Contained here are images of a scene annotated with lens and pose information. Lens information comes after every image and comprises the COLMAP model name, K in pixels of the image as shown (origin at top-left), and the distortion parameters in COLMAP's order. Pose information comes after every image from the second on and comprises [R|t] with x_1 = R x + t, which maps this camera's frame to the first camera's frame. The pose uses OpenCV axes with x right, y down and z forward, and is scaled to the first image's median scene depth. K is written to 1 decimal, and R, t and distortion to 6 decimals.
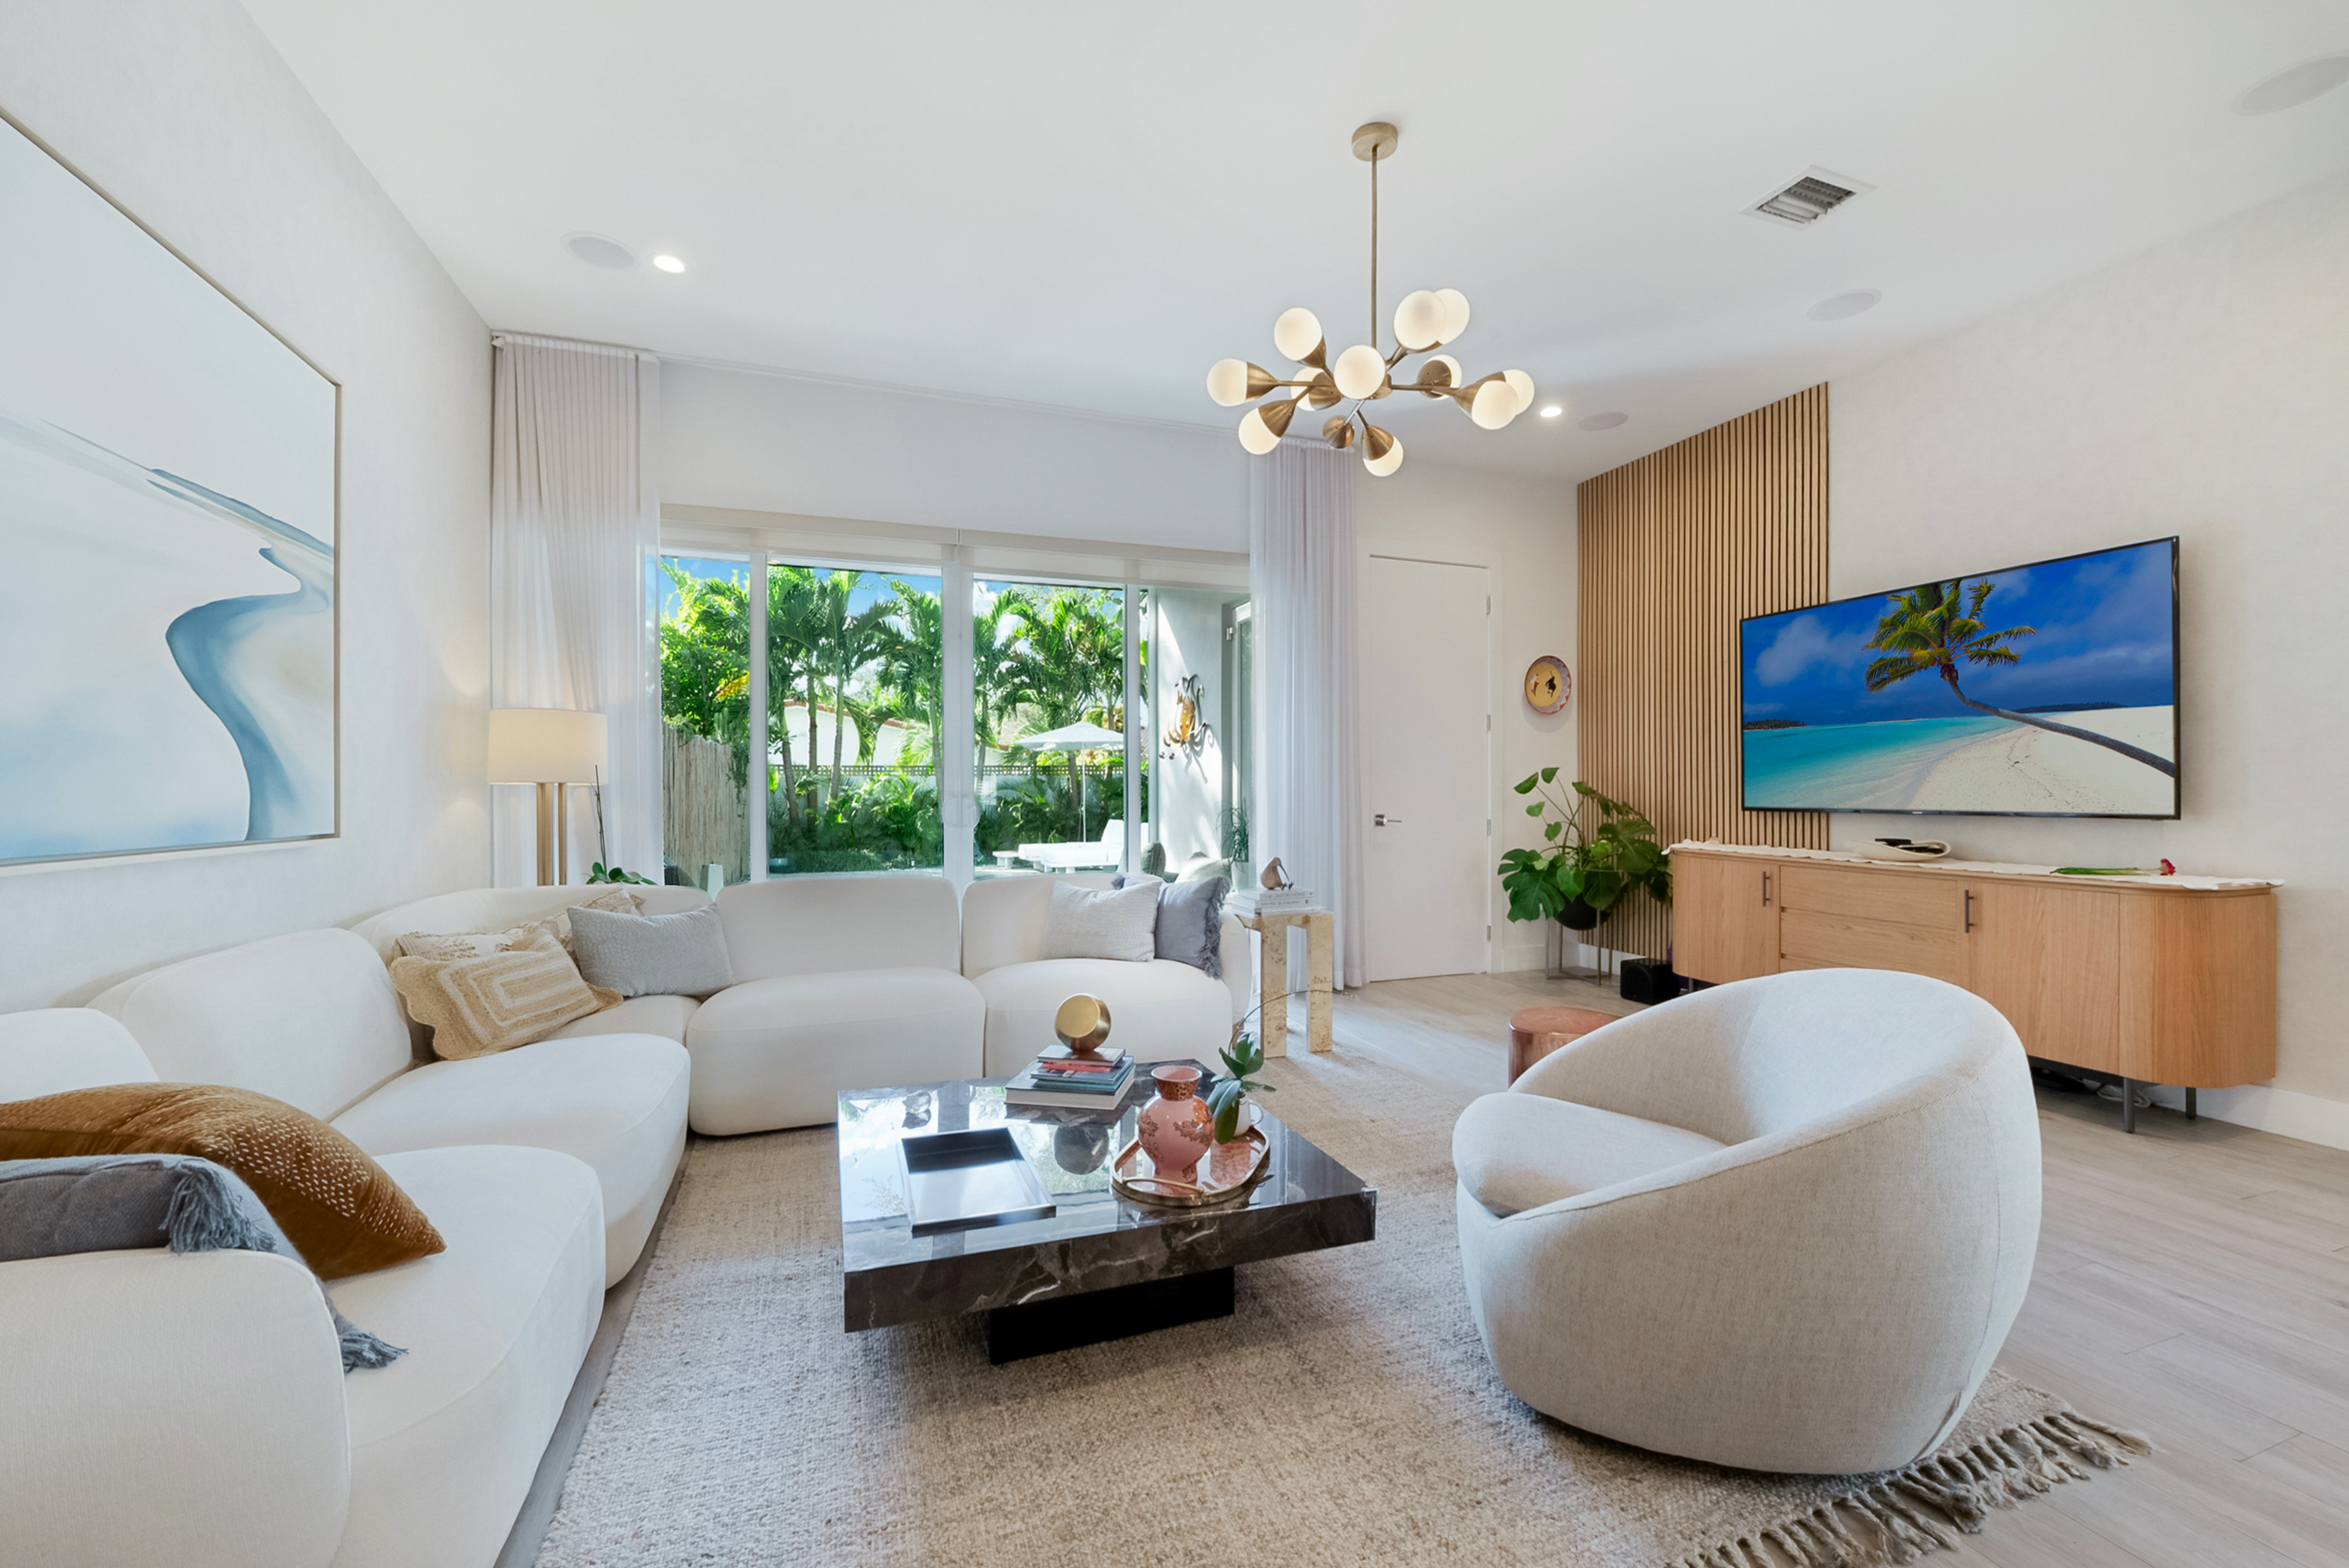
lens RADIAL K [[941.2, 0, 1178.0], [0, 941.2, 768.4], [0, 0, 1]] dist [-0.006447, 0.000745]
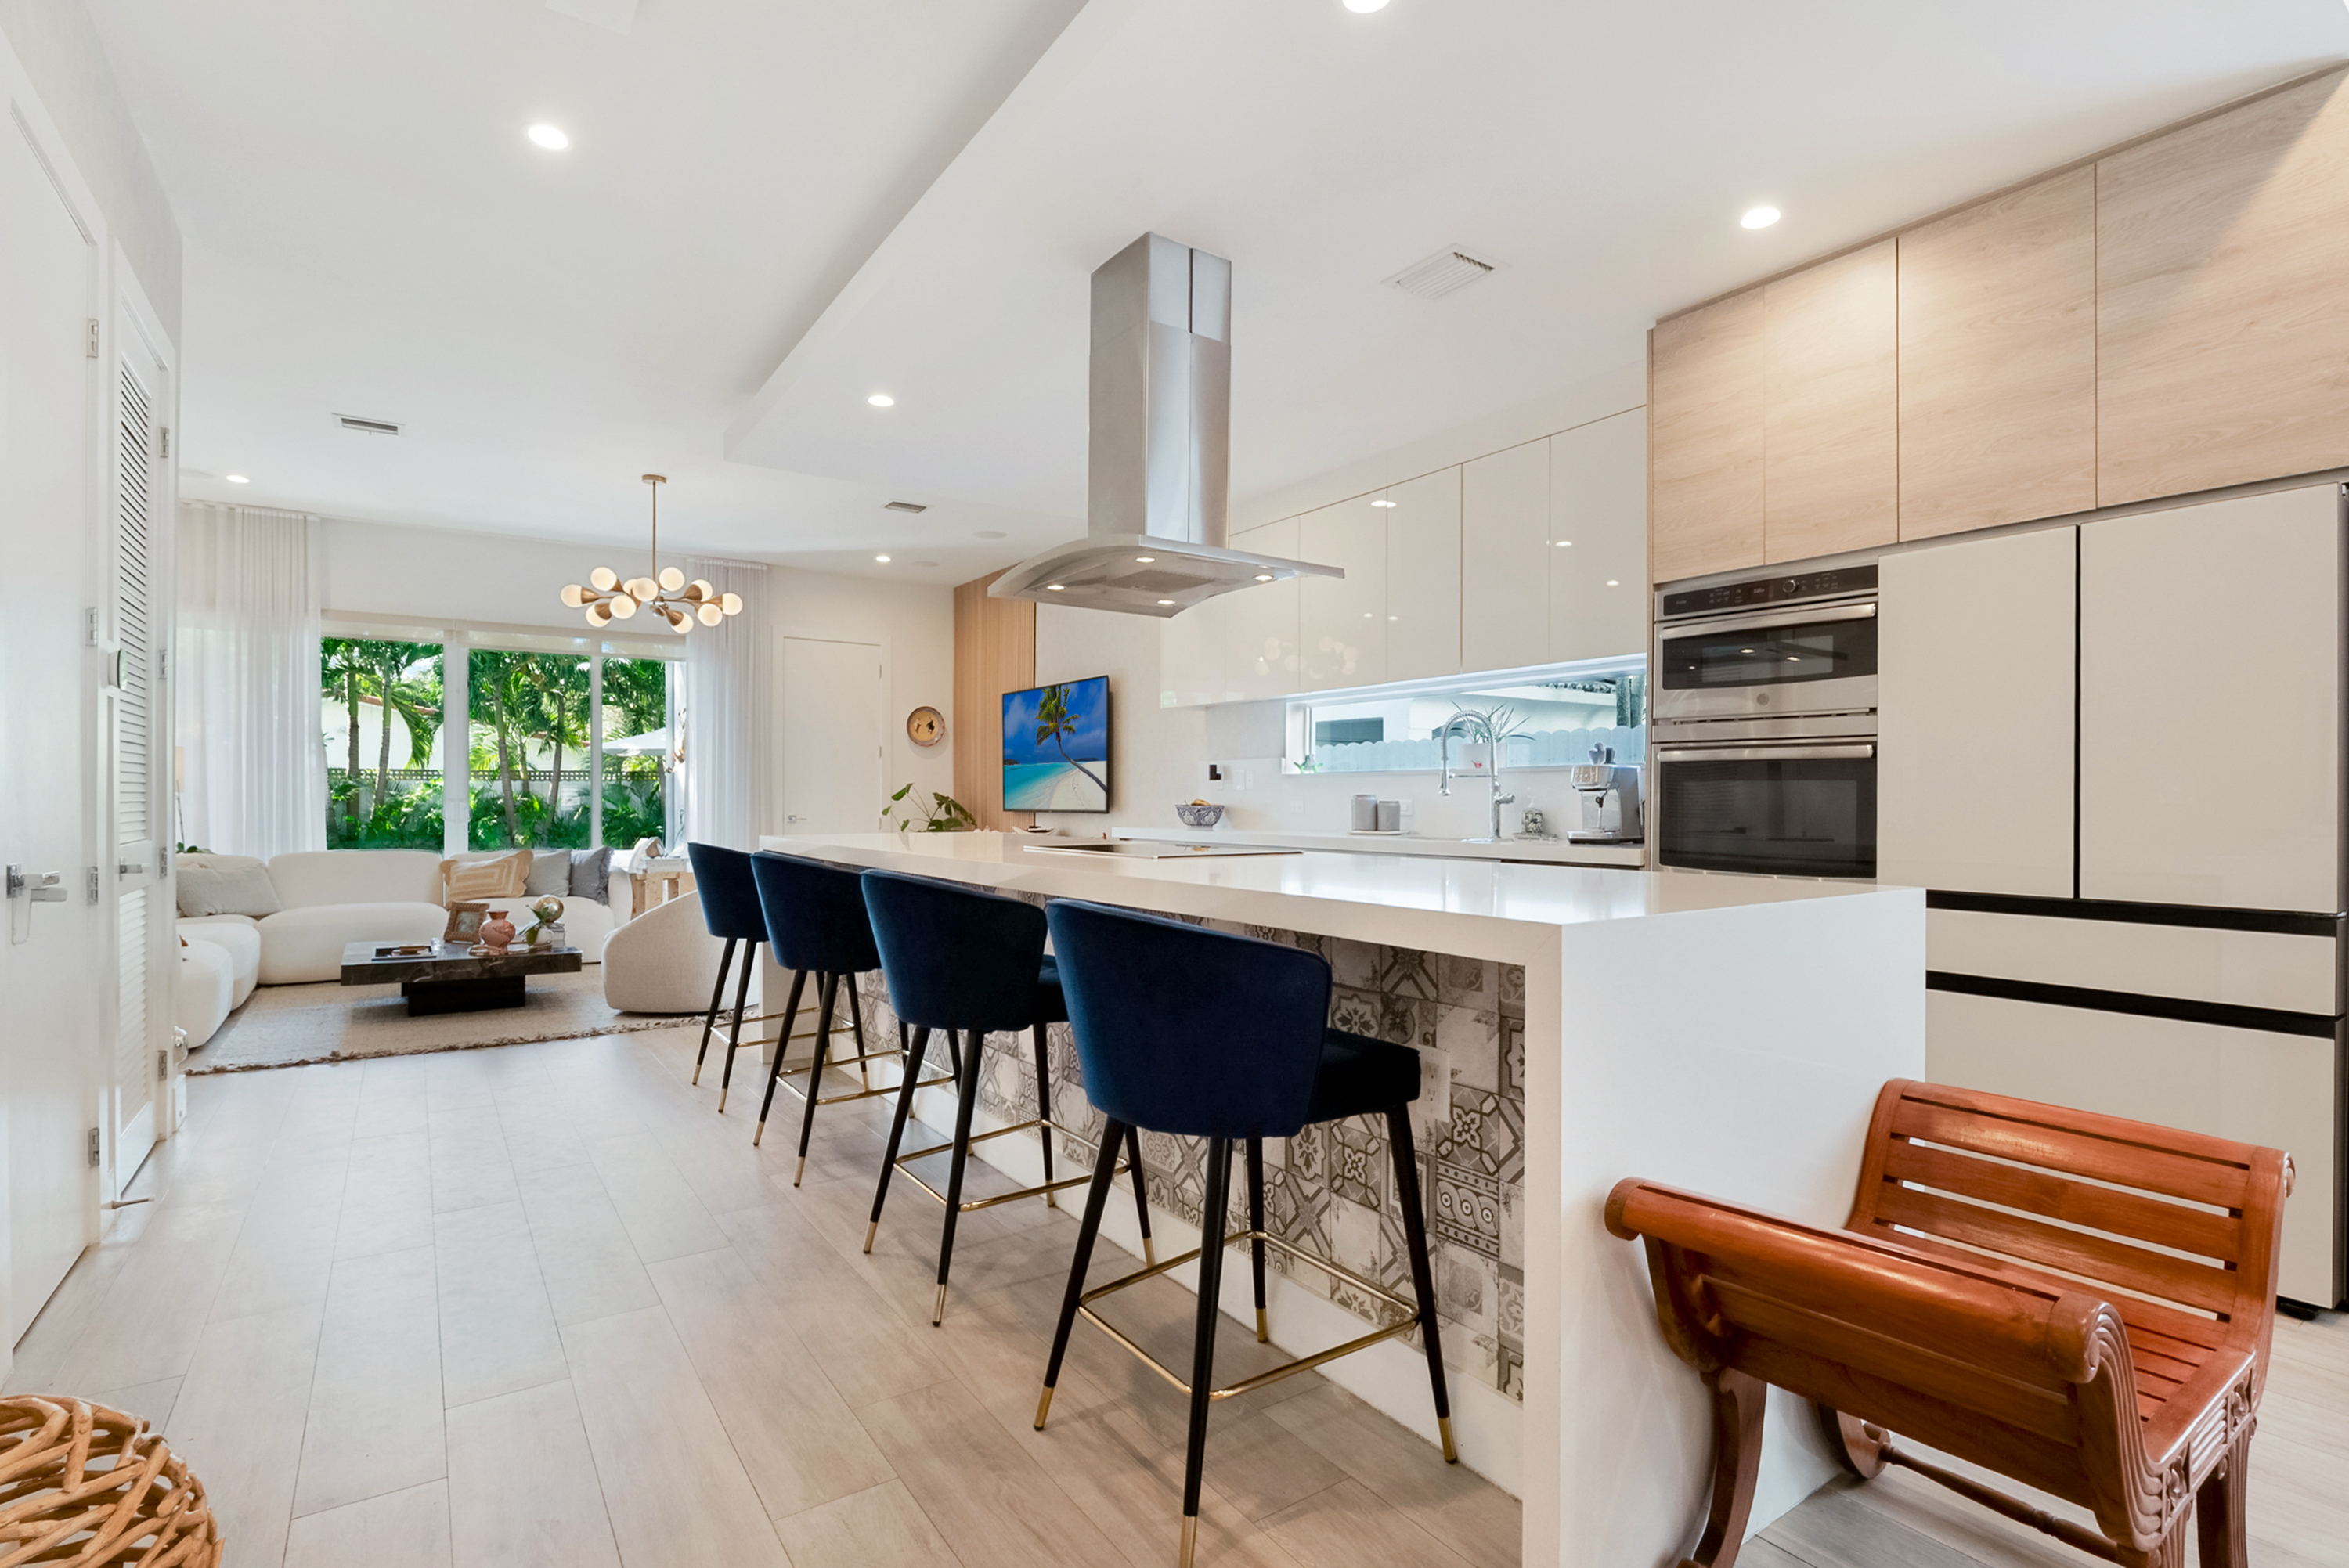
lens RADIAL K [[1108.0, 0, 1179.3], [0, 1108.0, 791.9], [0, 0, 1]] dist [0.000815, -0.000474]
pose [[0.965338, 0.005391, 0.260949, 0.419517], [-0.010106, 0.999809, 0.016731, -0.026311], [-0.260809, -0.018788, 0.965208, -0.996699]]
